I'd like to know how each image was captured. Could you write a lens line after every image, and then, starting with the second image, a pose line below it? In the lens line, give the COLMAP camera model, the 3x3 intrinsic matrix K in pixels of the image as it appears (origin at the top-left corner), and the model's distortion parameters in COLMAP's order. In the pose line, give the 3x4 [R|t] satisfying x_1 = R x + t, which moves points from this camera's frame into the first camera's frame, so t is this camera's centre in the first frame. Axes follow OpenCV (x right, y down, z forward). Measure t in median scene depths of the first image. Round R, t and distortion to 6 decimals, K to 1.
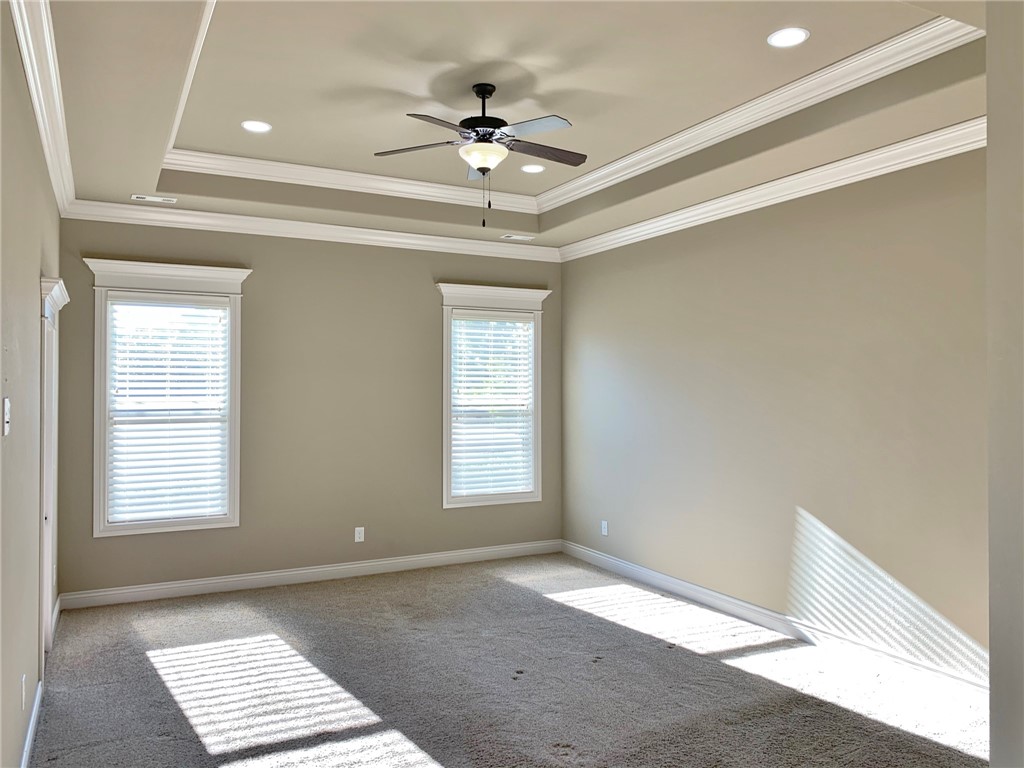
lens RADIAL K [[784.5, 0, 503.4], [0, 784.5, 386.3], [0, 0, 1]] dist [0.033795, -0.039092]
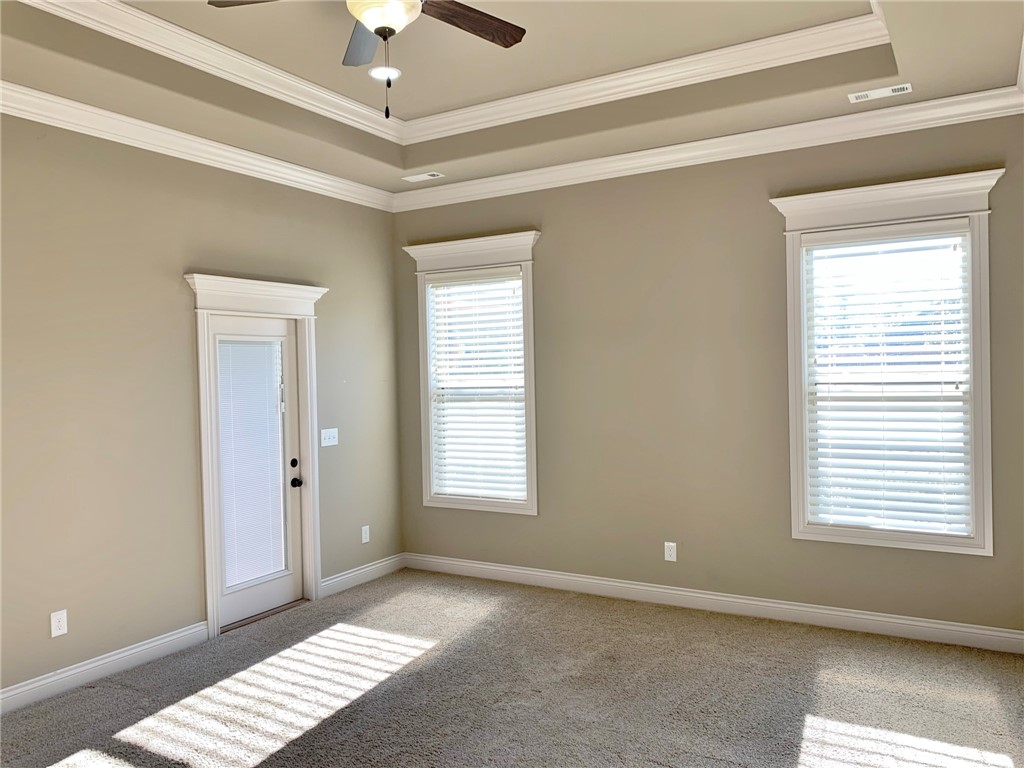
lens RADIAL K [[784.5, 0, 510.1], [0, 784.5, 379.6], [0, 0, 1]] dist [0.033795, -0.039092]
pose [[0.528462, 0.002361, -0.848954, 0.513275], [0.024825, 0.999526, 0.018233, 0.003044], [0.848594, -0.030710, 0.528153, 0.616565]]
